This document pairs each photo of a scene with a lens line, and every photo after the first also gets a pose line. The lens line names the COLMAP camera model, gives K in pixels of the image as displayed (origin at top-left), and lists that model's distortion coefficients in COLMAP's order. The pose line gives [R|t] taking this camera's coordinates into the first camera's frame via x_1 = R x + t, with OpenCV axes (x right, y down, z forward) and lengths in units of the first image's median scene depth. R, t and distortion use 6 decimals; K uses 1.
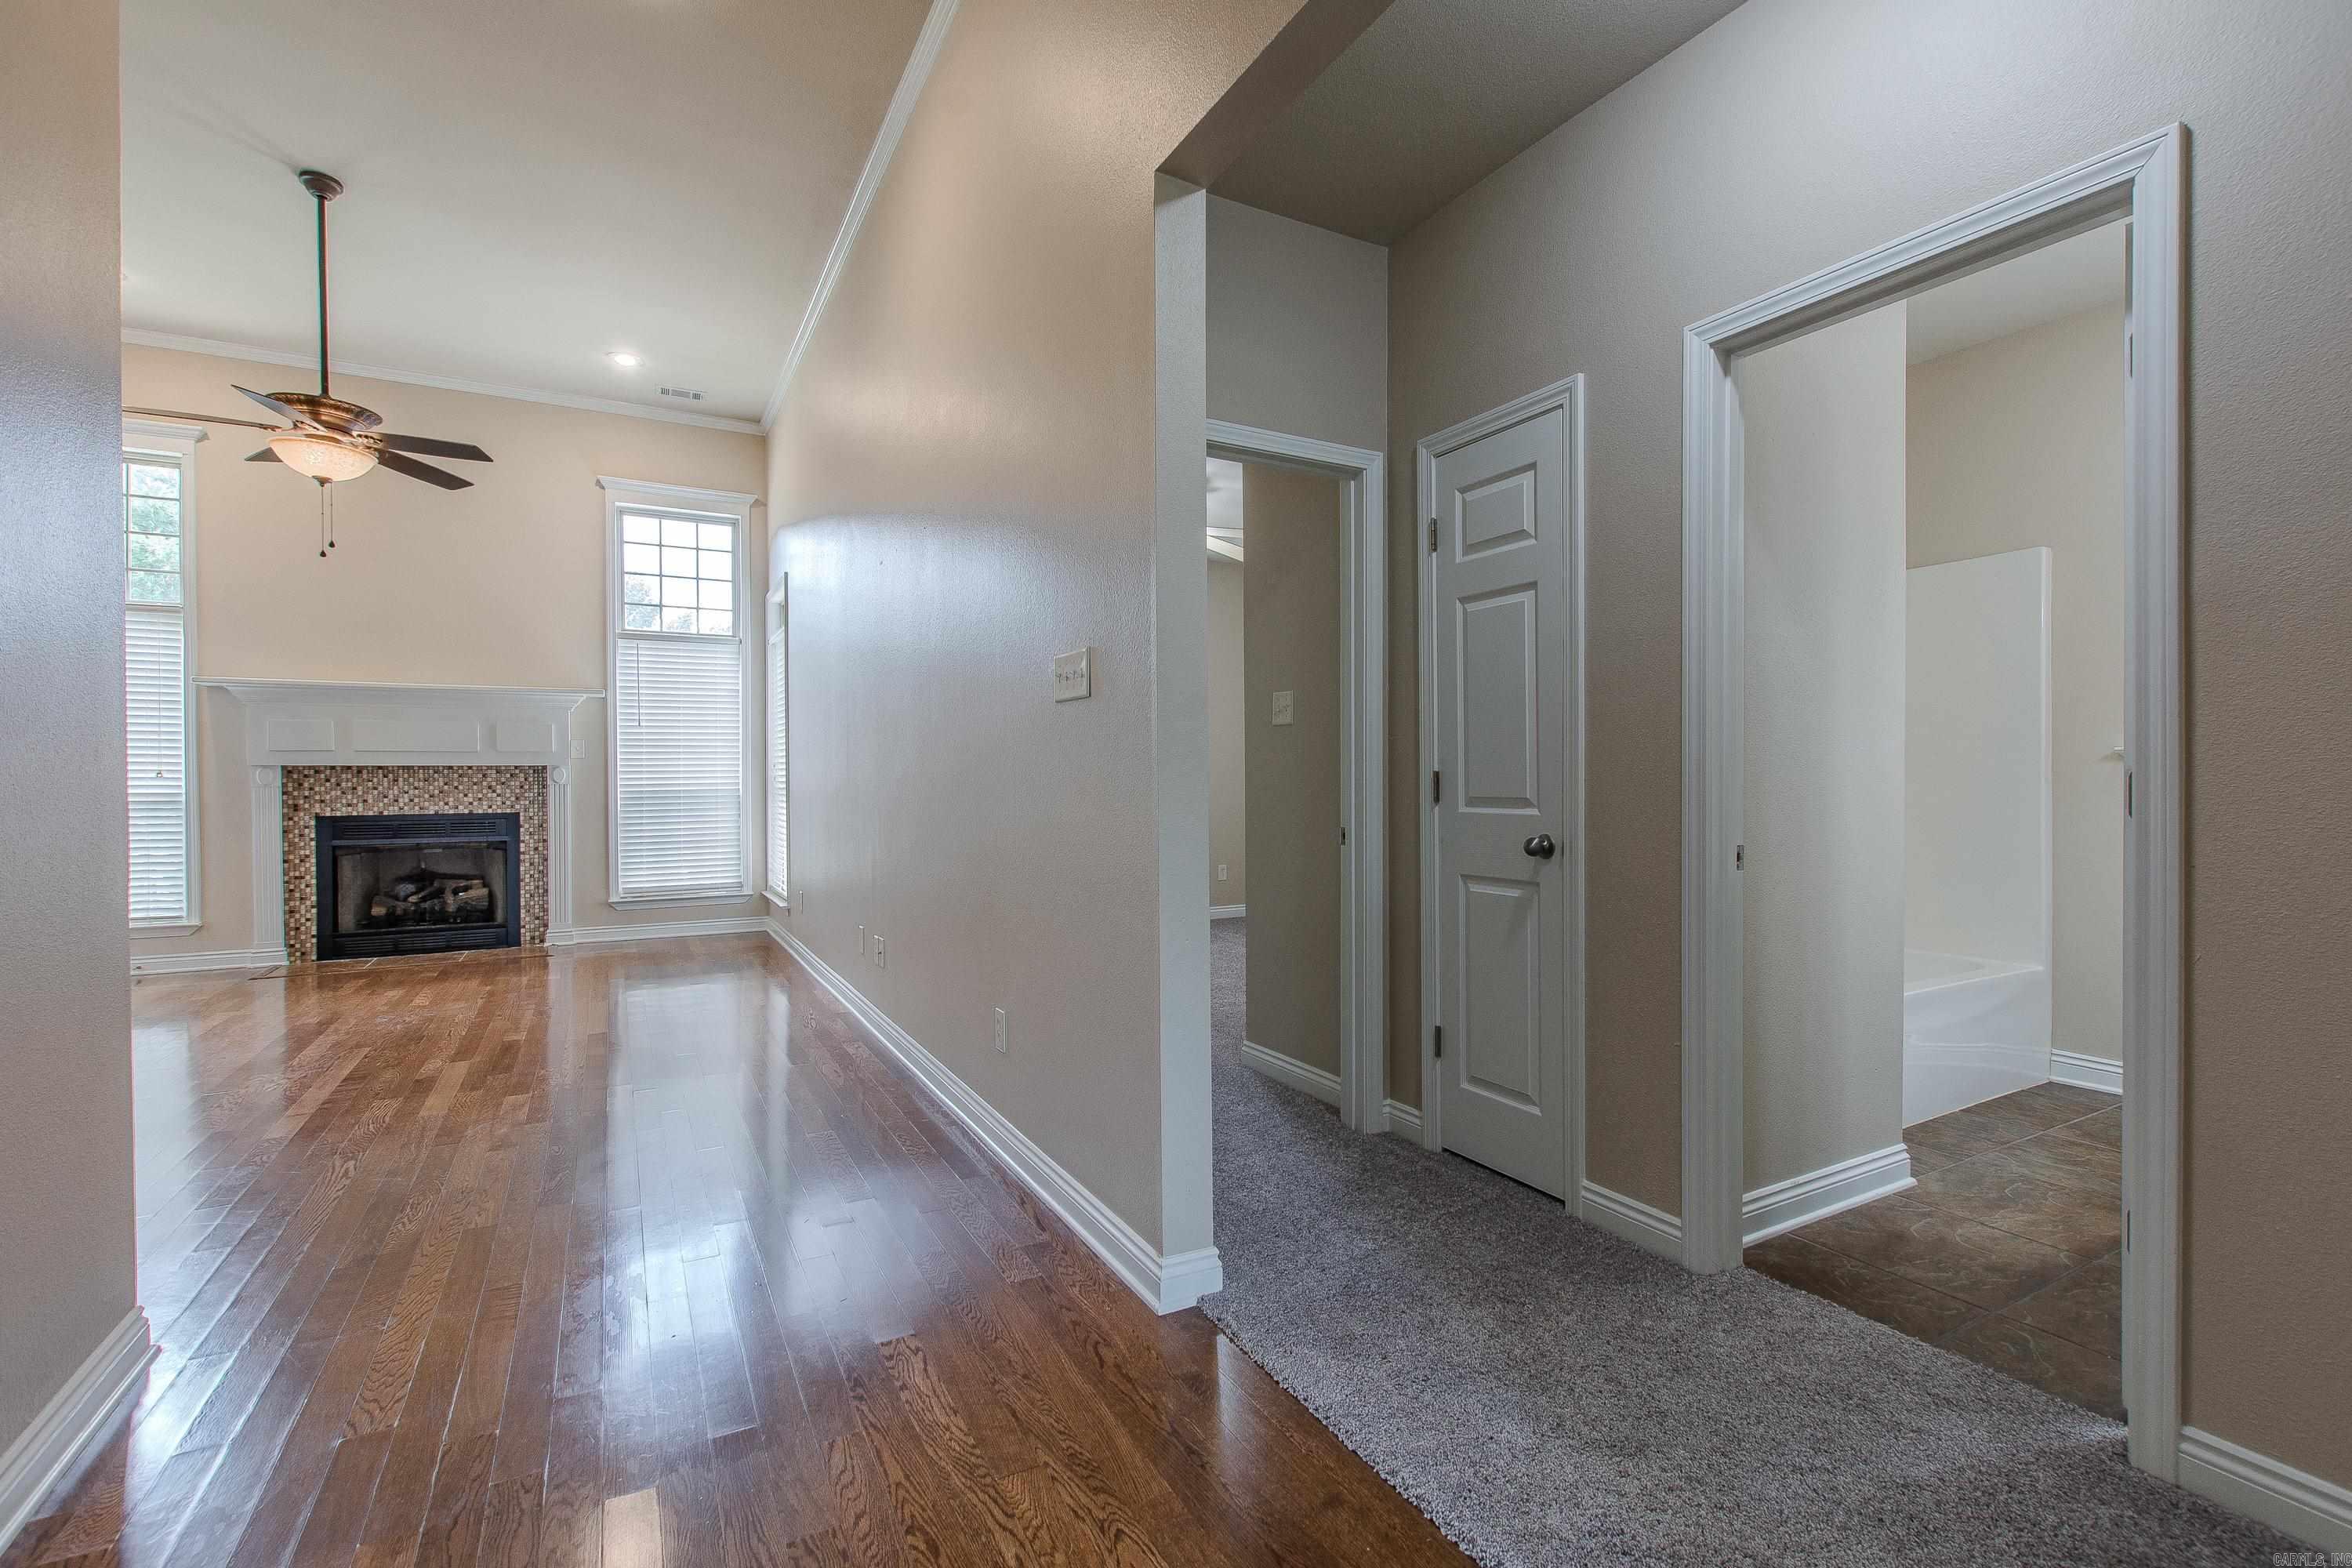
lens RADIAL K [[1031.9, 0, 1185.9], [0, 1031.9, 782.9], [0, 0, 1]] dist [0.007053, -0.002889]
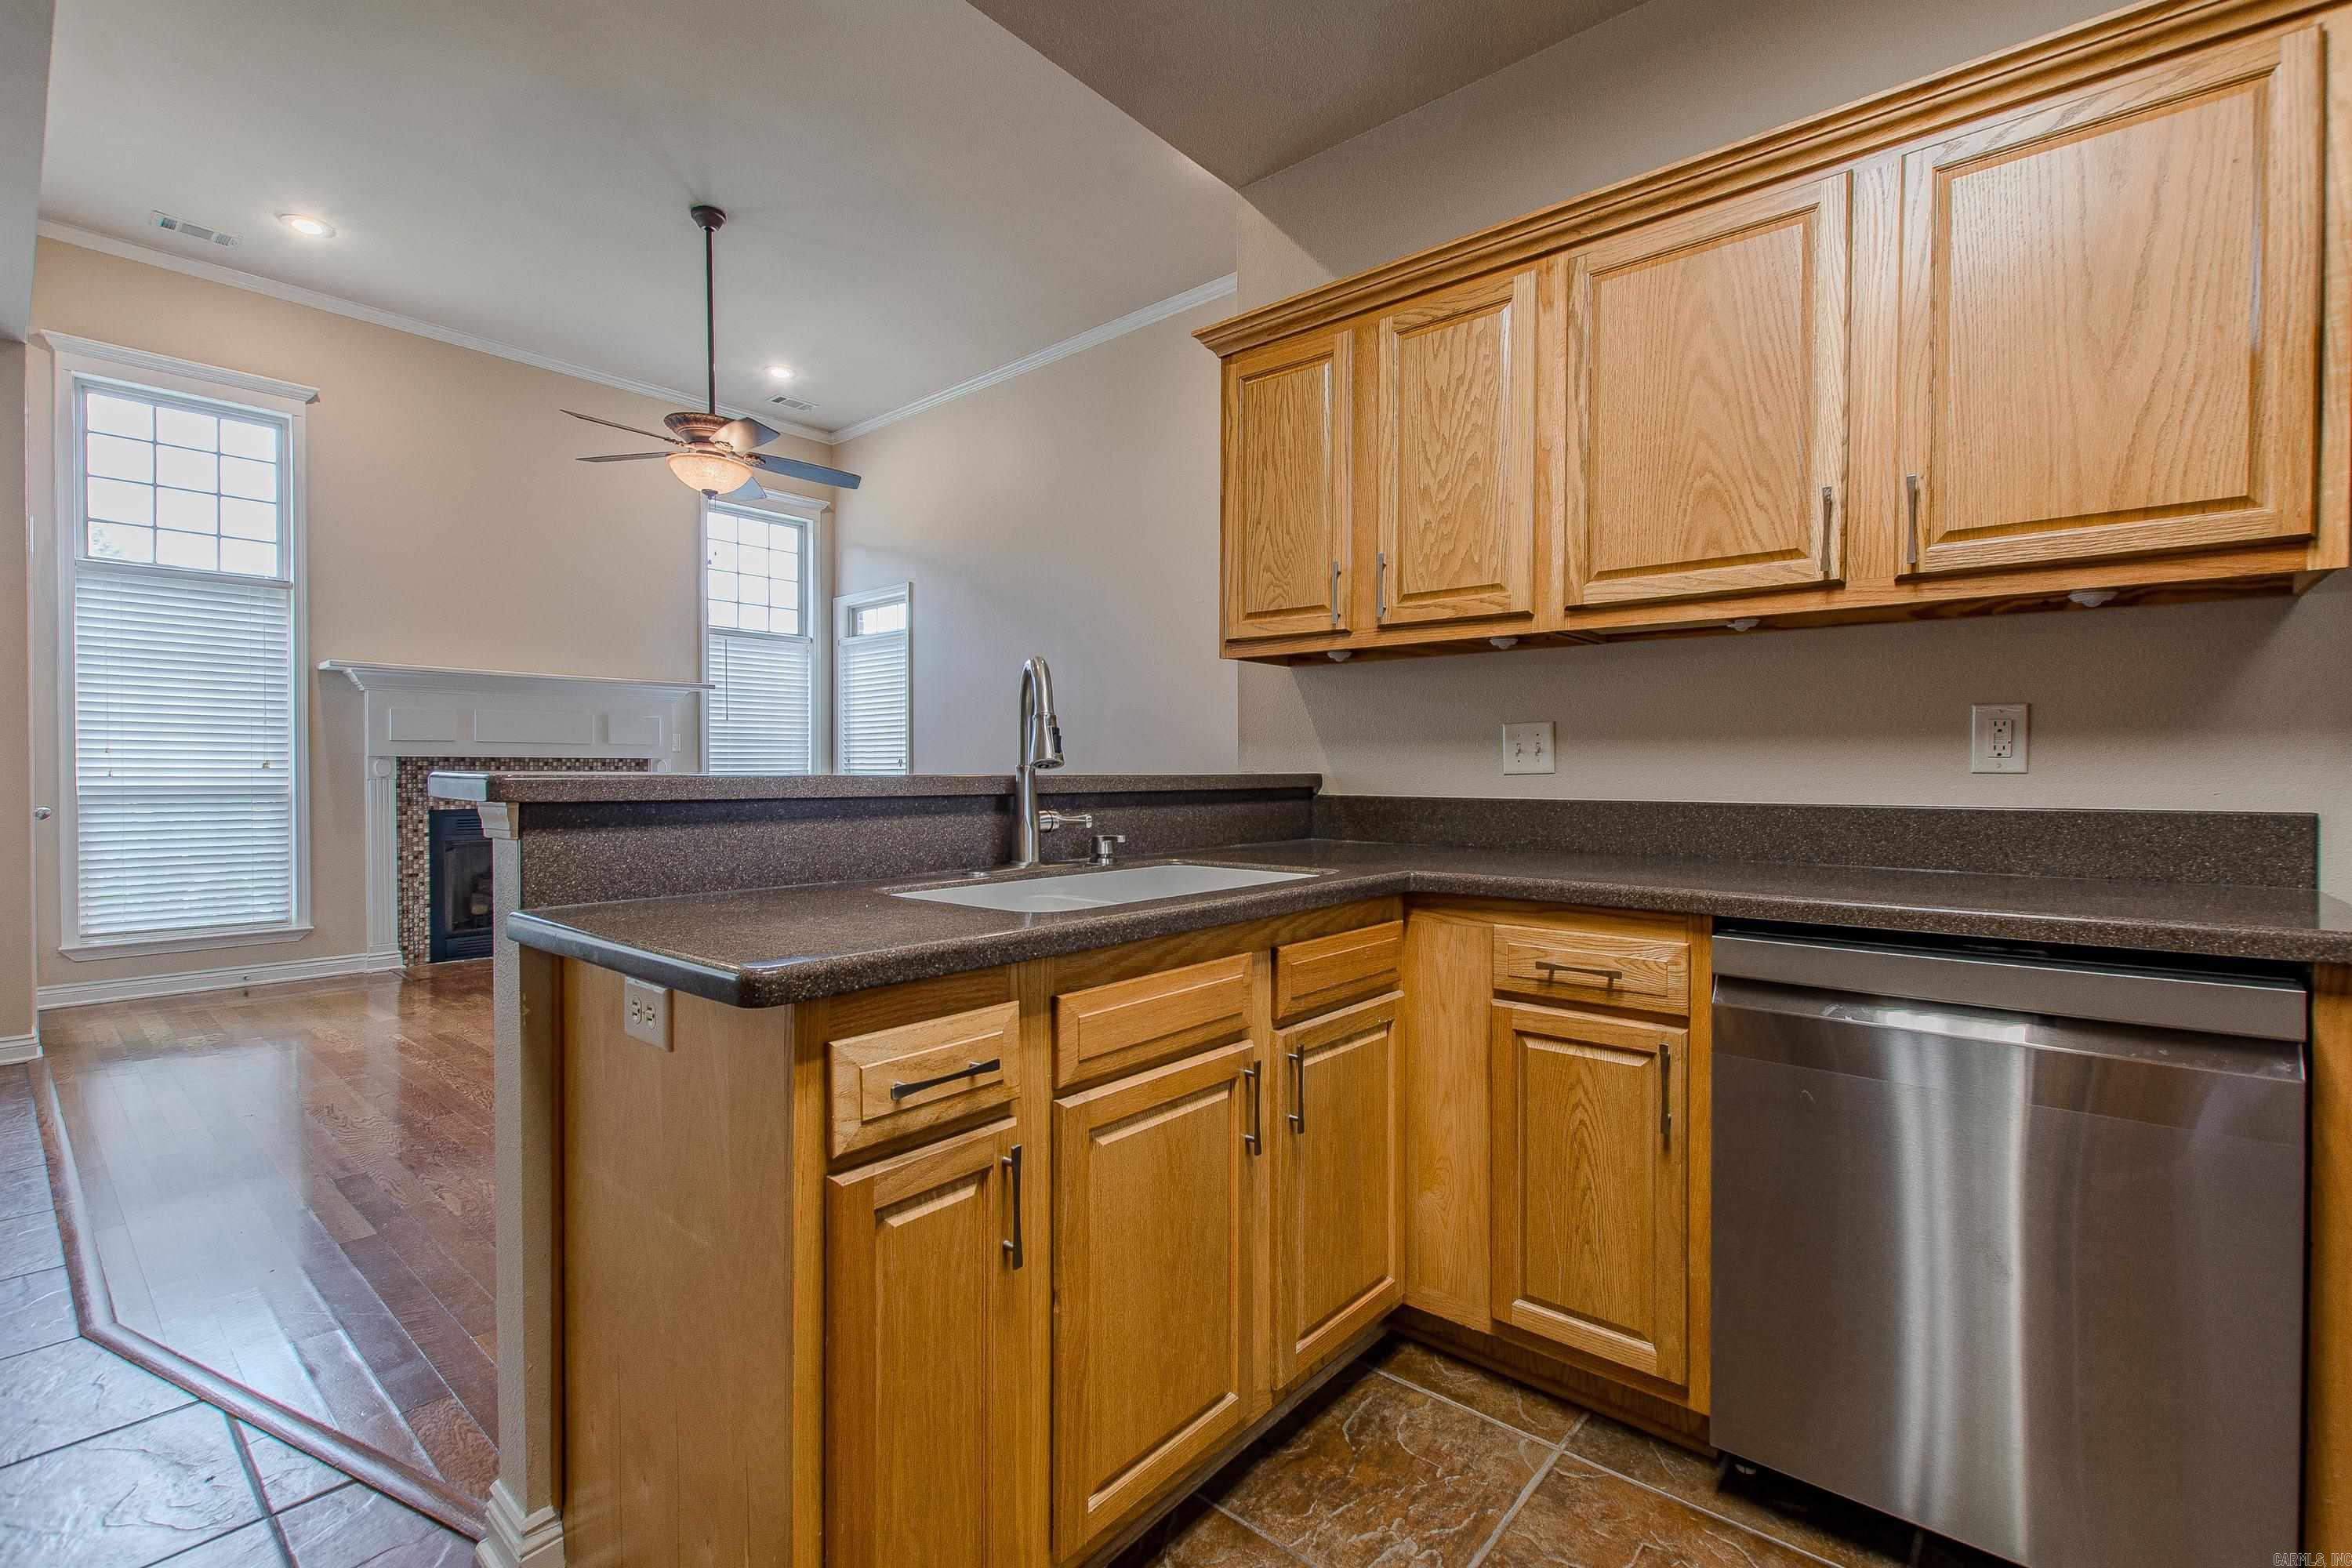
lens RADIAL K [[1031.9, 0, 1186.8], [0, 1031.9, 786.1], [0, 0, 1]] dist [0.007053, -0.002889]
pose [[0.935840, 0.000315, 0.352426, -0.499510], [-0.002187, 0.999986, 0.004914, 0.003871], [-0.352419, -0.005369, 0.935827, -0.122014]]
